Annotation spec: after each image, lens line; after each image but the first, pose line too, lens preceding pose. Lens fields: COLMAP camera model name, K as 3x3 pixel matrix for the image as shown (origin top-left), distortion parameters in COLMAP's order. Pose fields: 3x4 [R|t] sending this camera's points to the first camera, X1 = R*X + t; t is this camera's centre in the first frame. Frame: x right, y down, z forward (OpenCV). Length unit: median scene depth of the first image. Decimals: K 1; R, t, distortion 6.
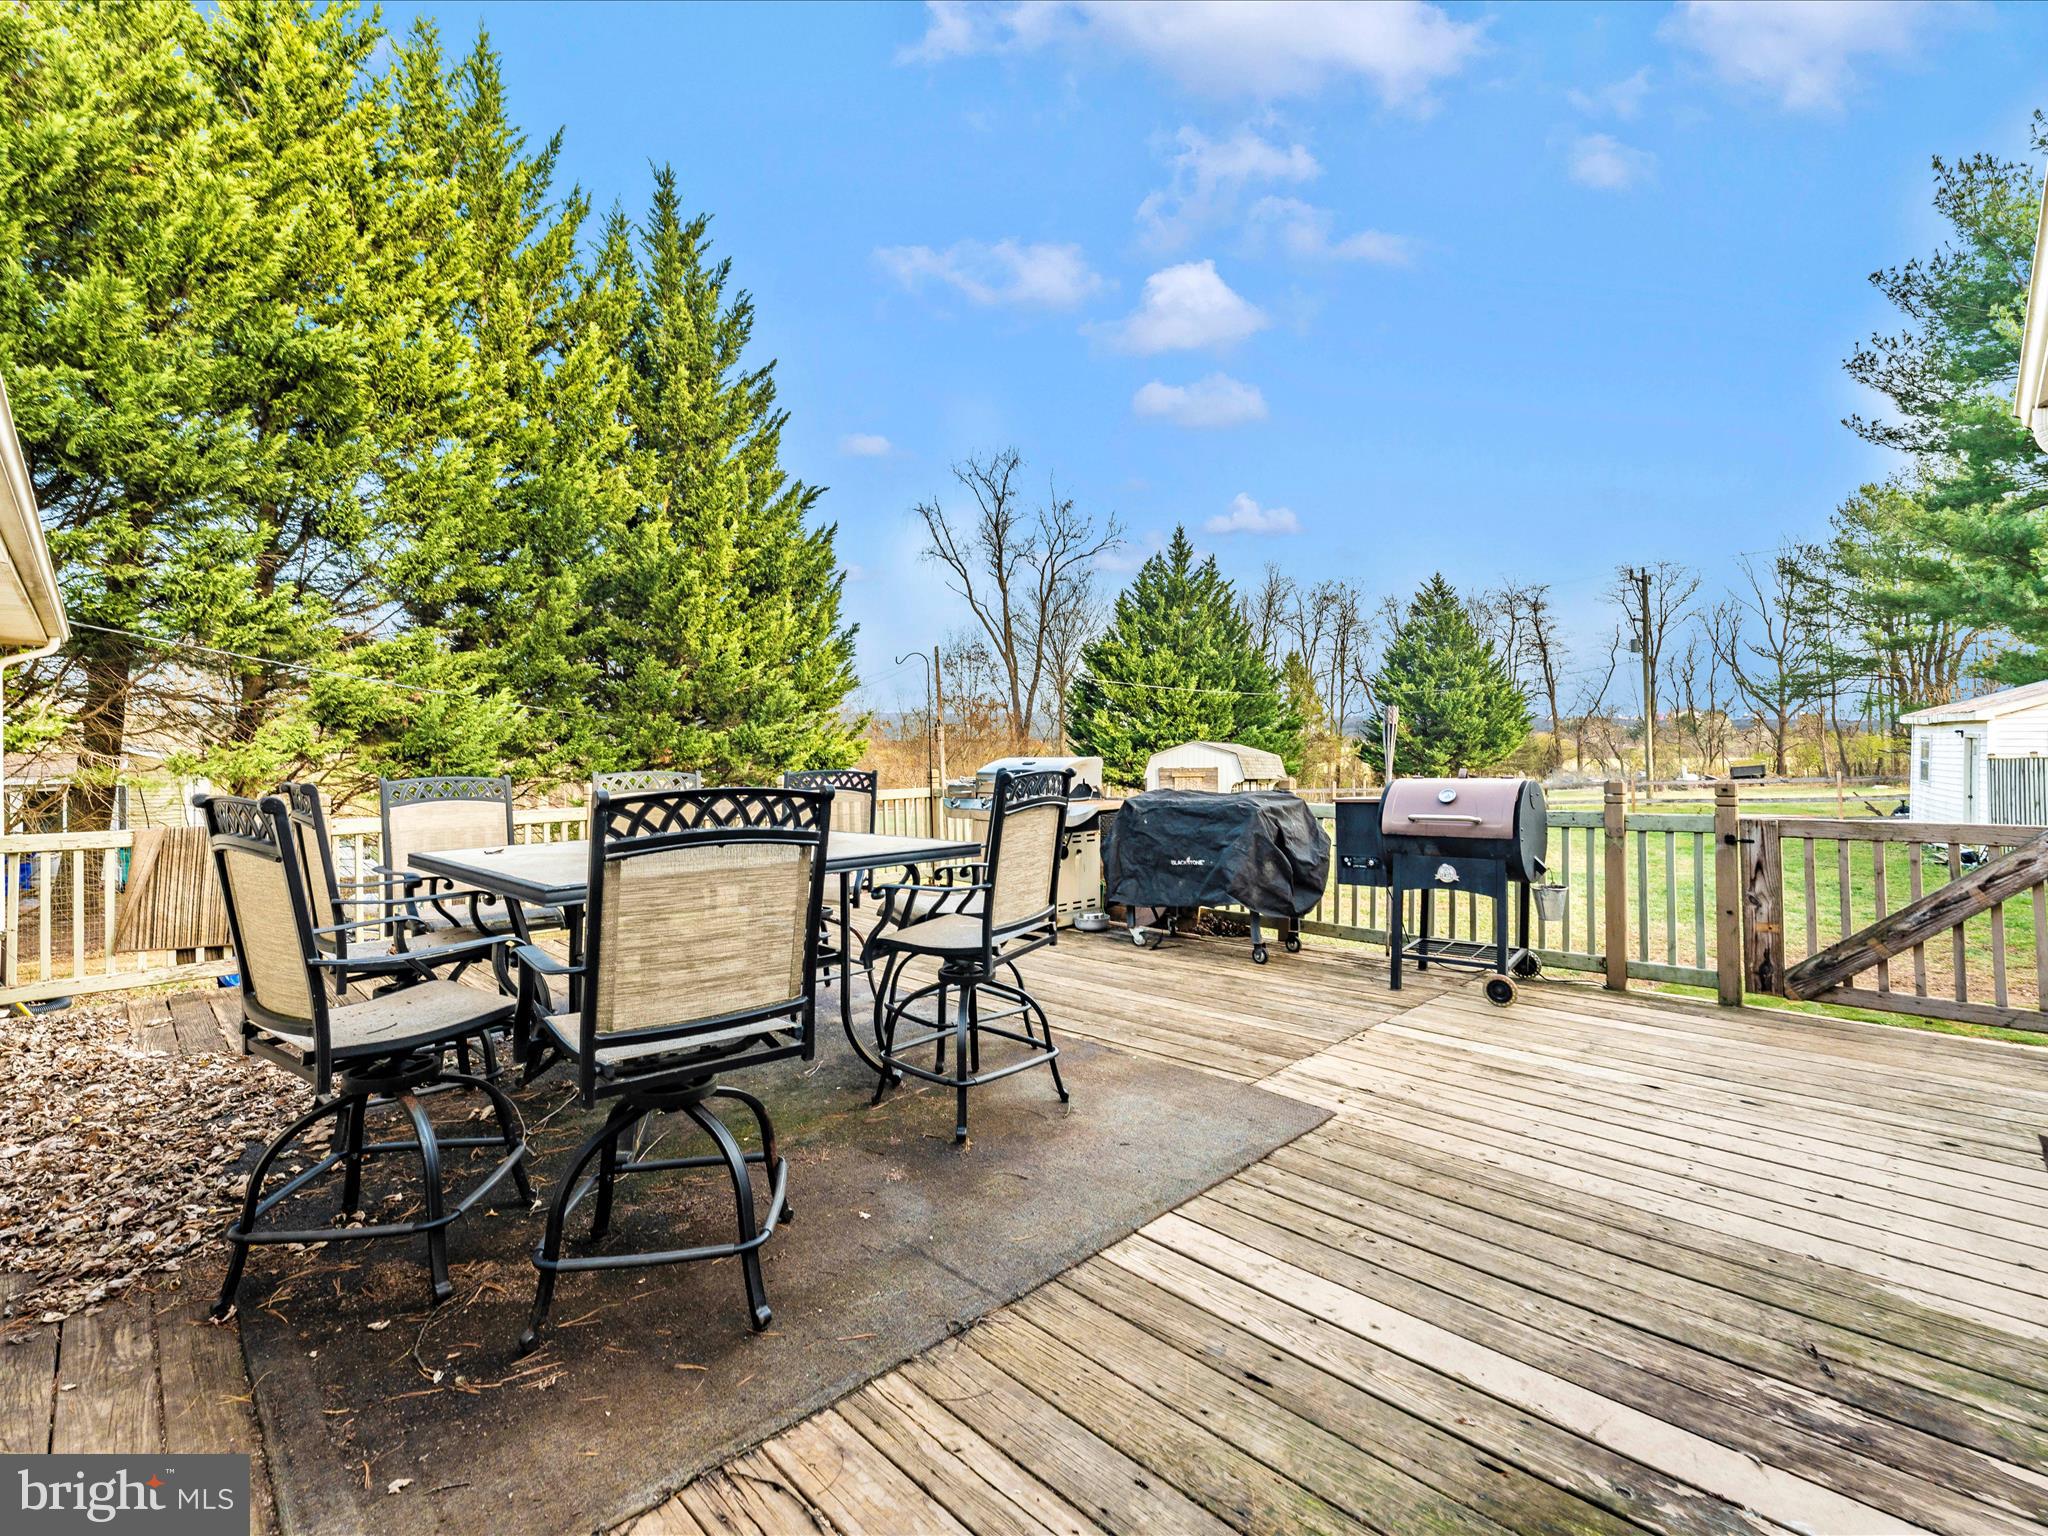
lens RADIAL K [[923.6, 0, 1020.0], [0, 923.6, 767.6], [0, 0, 1]] dist [0.001471, 0.000139]
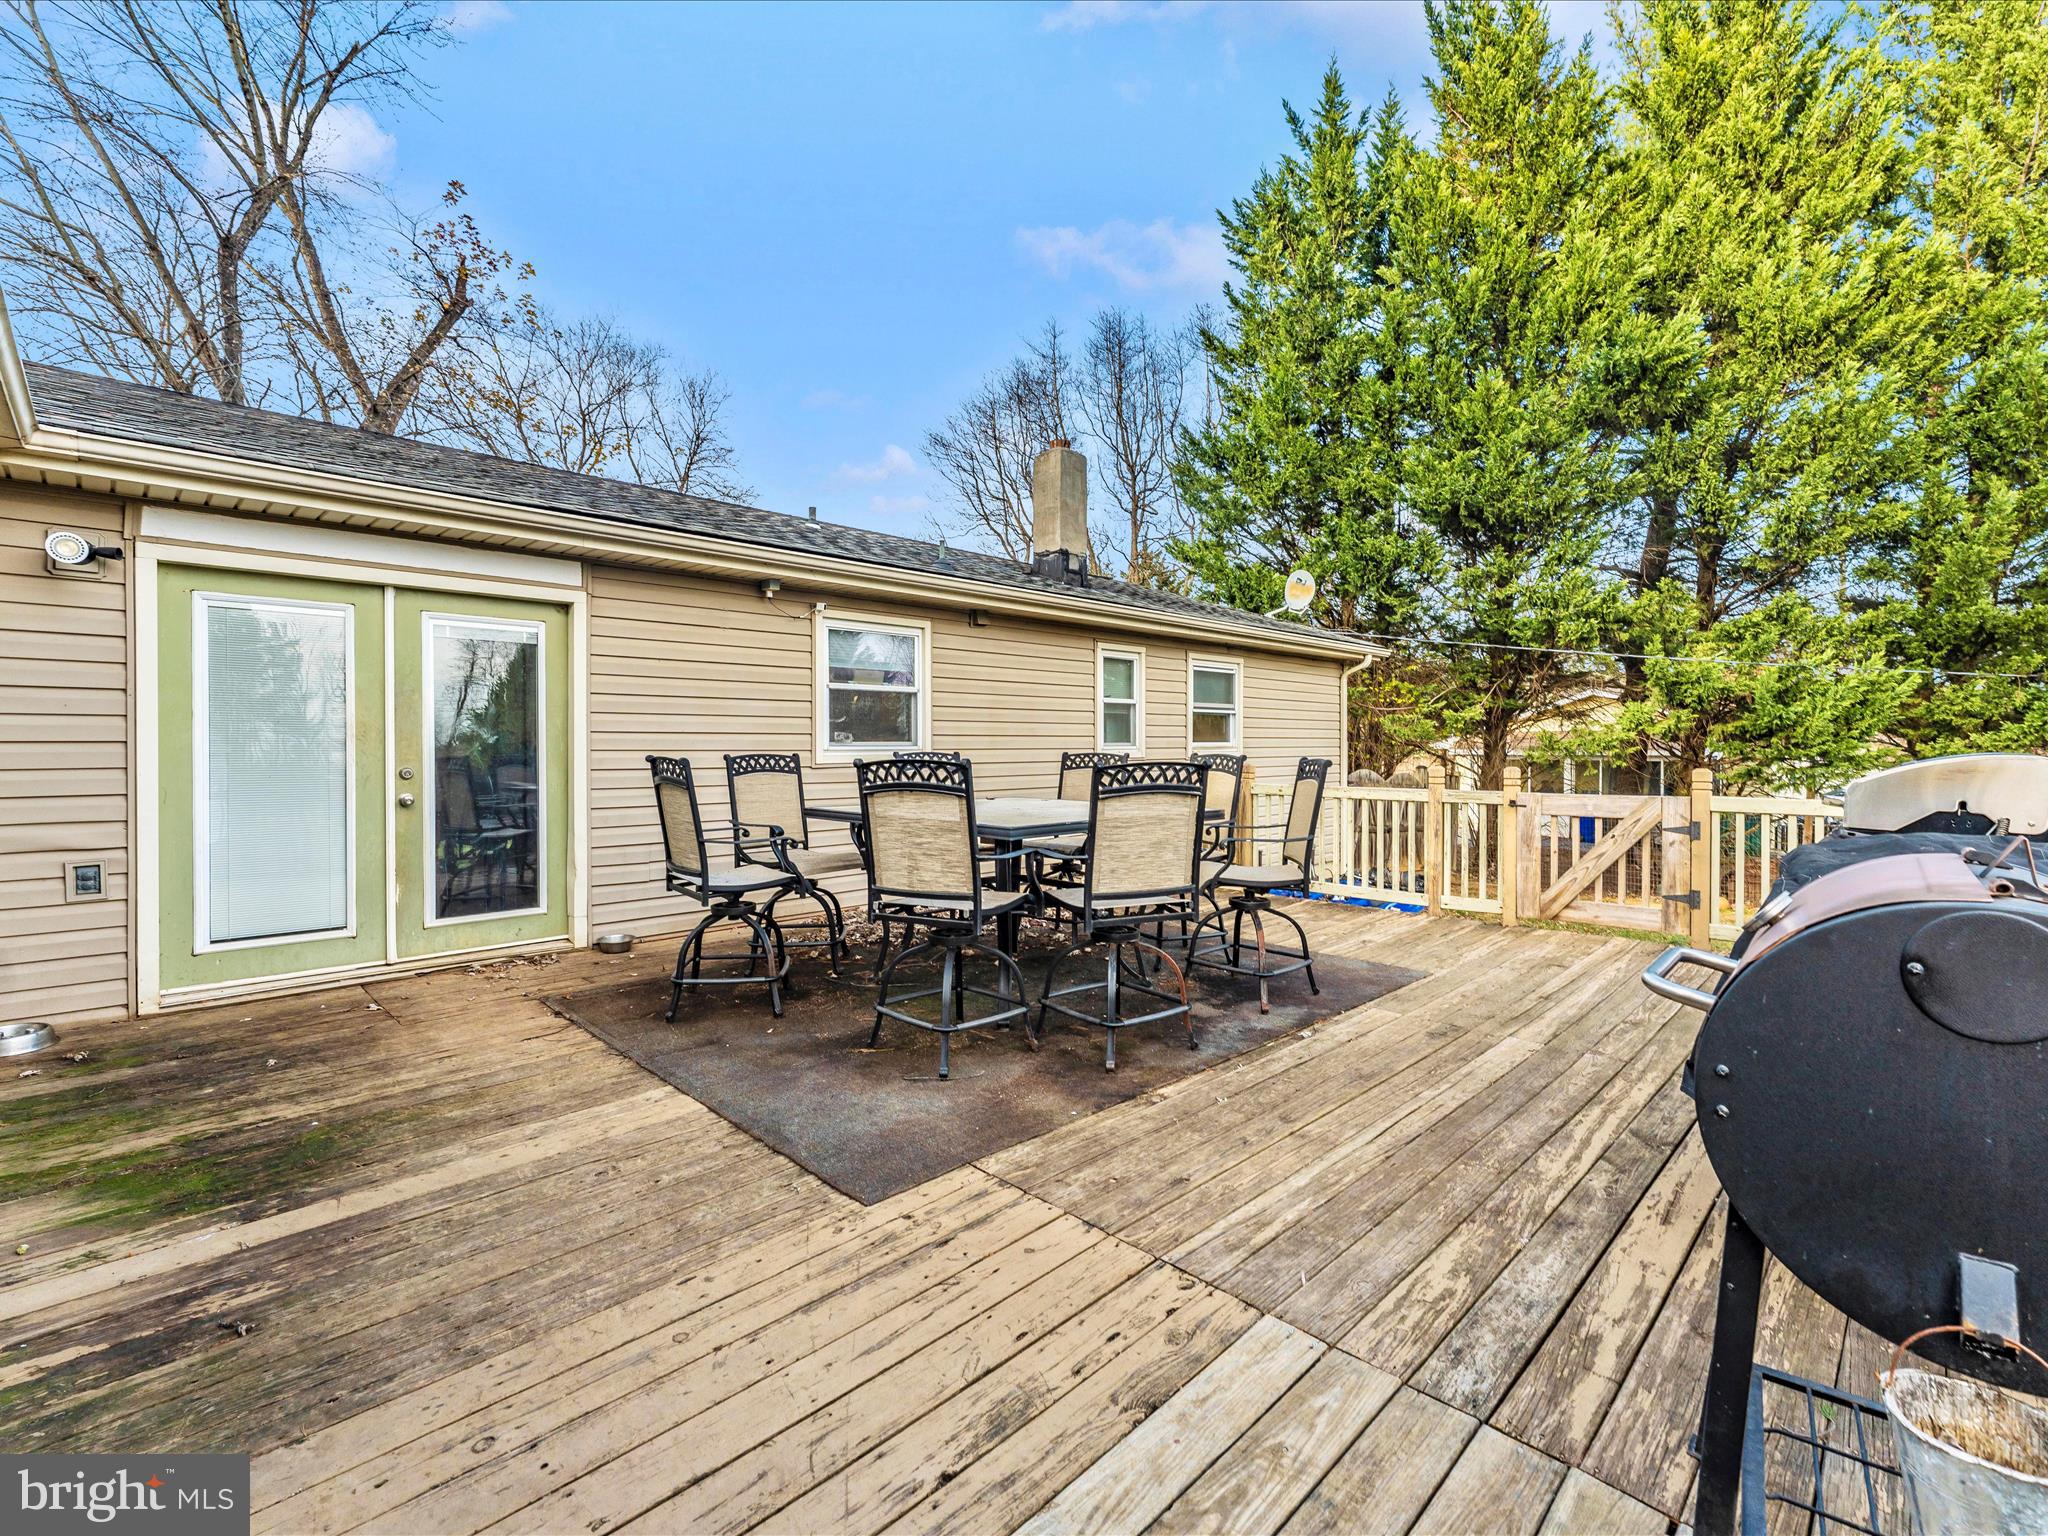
lens RADIAL K [[923.6, 0, 1020.0], [0, 923.6, 767.6], [0, 0, 1]] dist [0.001471, 0.000139]
pose [[0.005140, 0.040693, -0.999158, 1.565251], [-0.011716, 0.999106, 0.040631, -0.056735], [0.999918, 0.011497, 0.005612, 1.549258]]
